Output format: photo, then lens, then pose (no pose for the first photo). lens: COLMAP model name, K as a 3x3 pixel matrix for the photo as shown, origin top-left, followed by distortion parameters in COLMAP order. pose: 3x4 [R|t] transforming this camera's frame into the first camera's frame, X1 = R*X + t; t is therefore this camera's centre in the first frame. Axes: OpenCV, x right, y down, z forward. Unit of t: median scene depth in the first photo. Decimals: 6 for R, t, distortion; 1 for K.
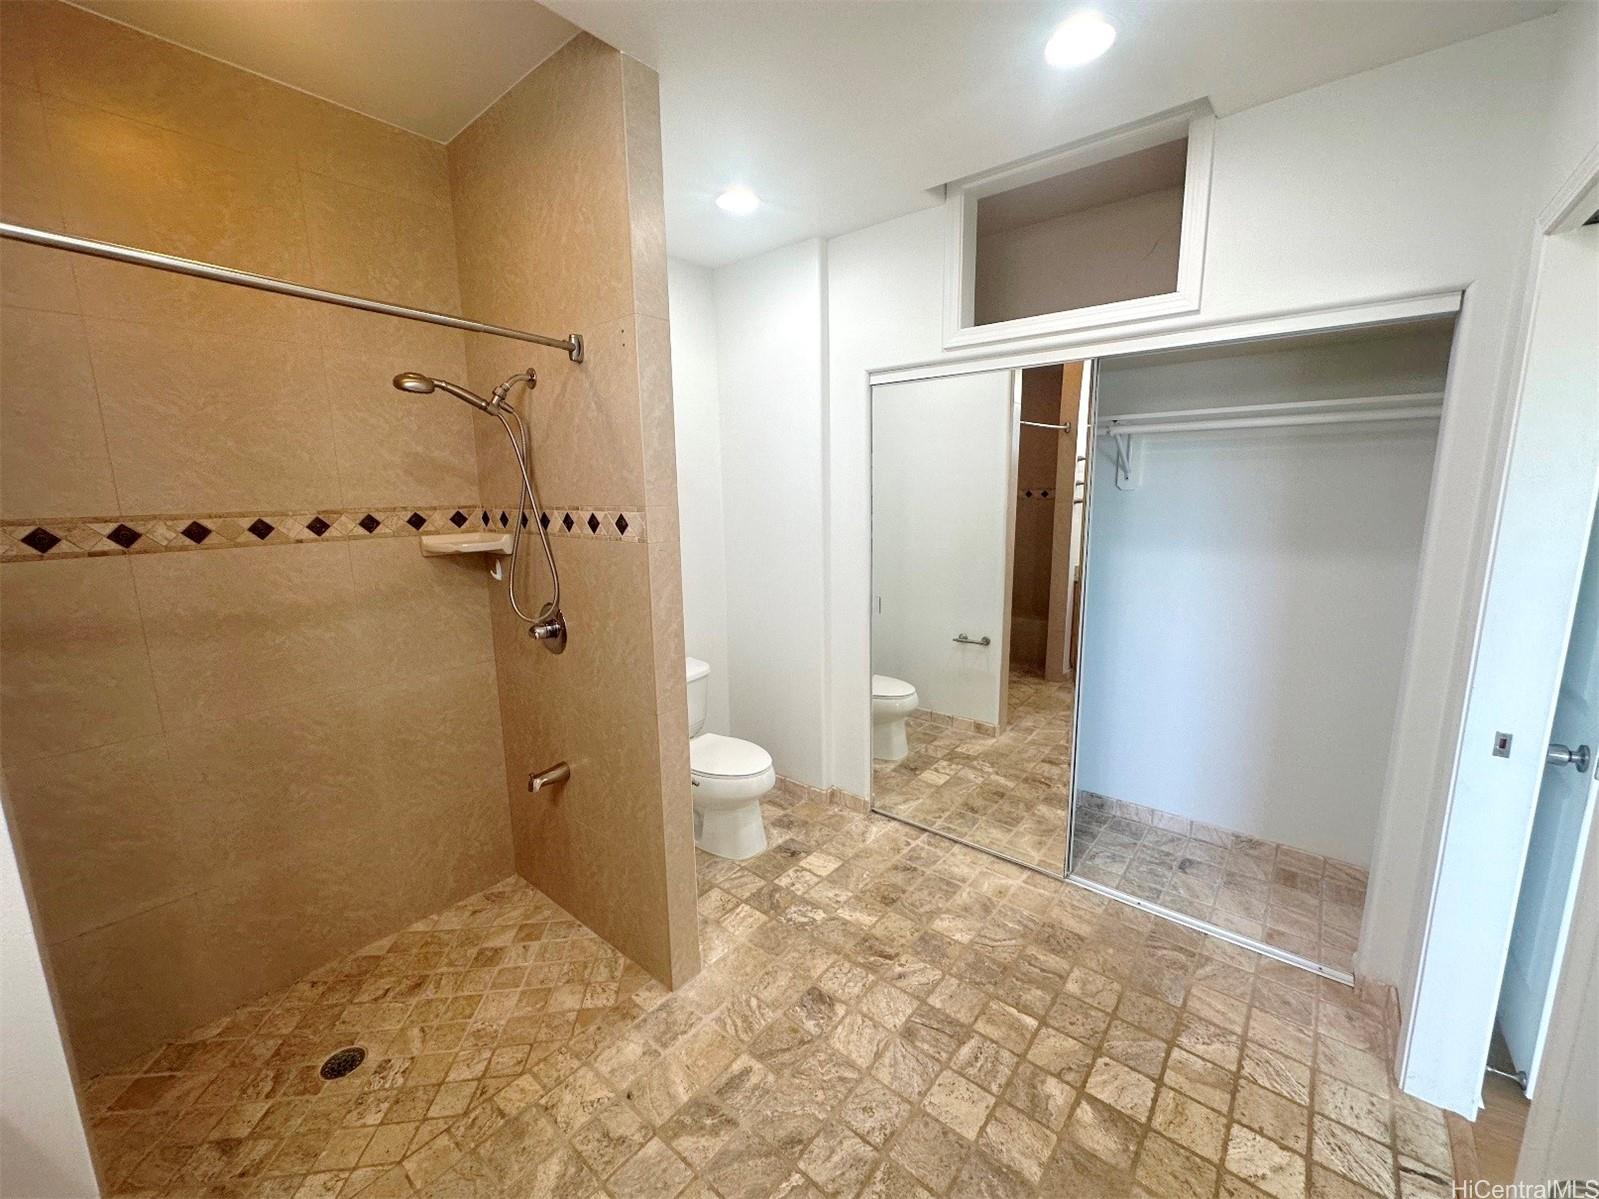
lens RADIAL K [[638.6, 0, 796.7], [0, 638.6, 599.4], [0, 0, 1]] dist [-0.002735, 0.001111]
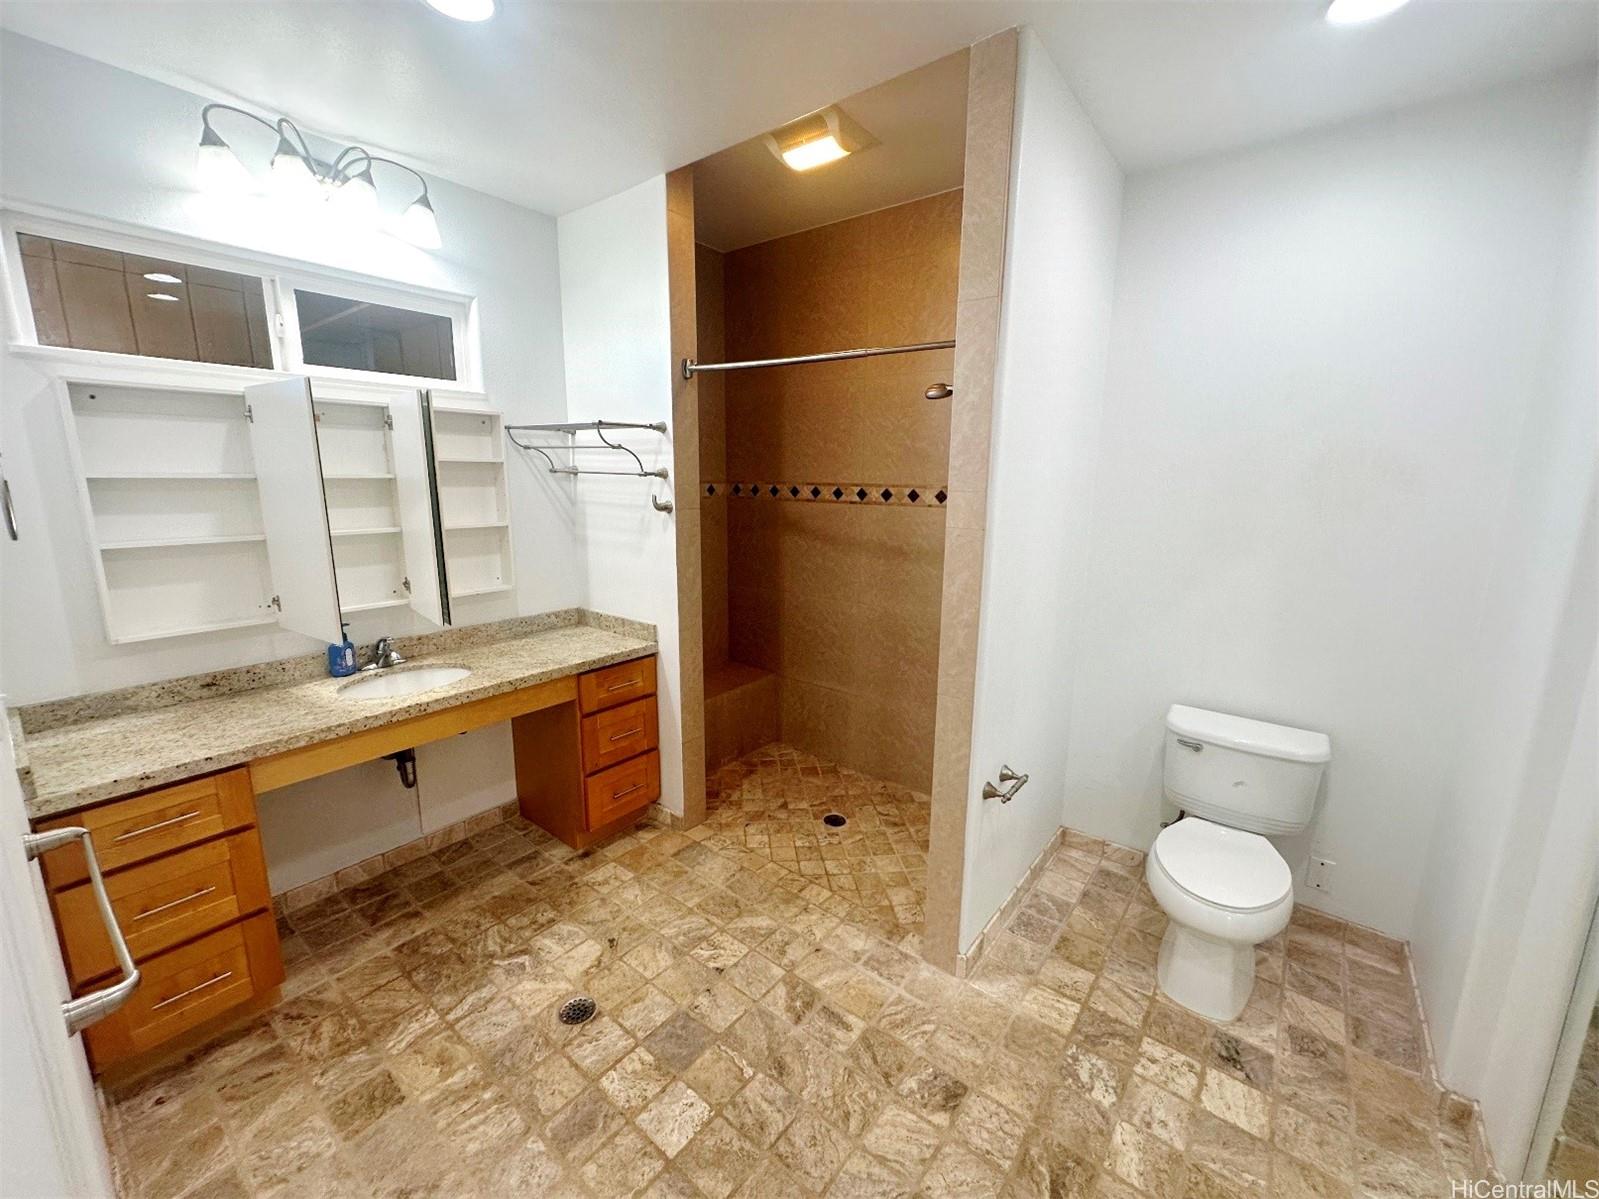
lens RADIAL K [[638.6, 0, 796.7], [0, 638.6, 599.4], [0, 0, 1]] dist [-0.002735, 0.001111]
pose [[0.022164, 0.209106, -0.977642, 0.795365], [-0.184138, 0.962006, 0.201587, -0.138419], [0.982650, 0.175553, 0.059827, 0.721179]]
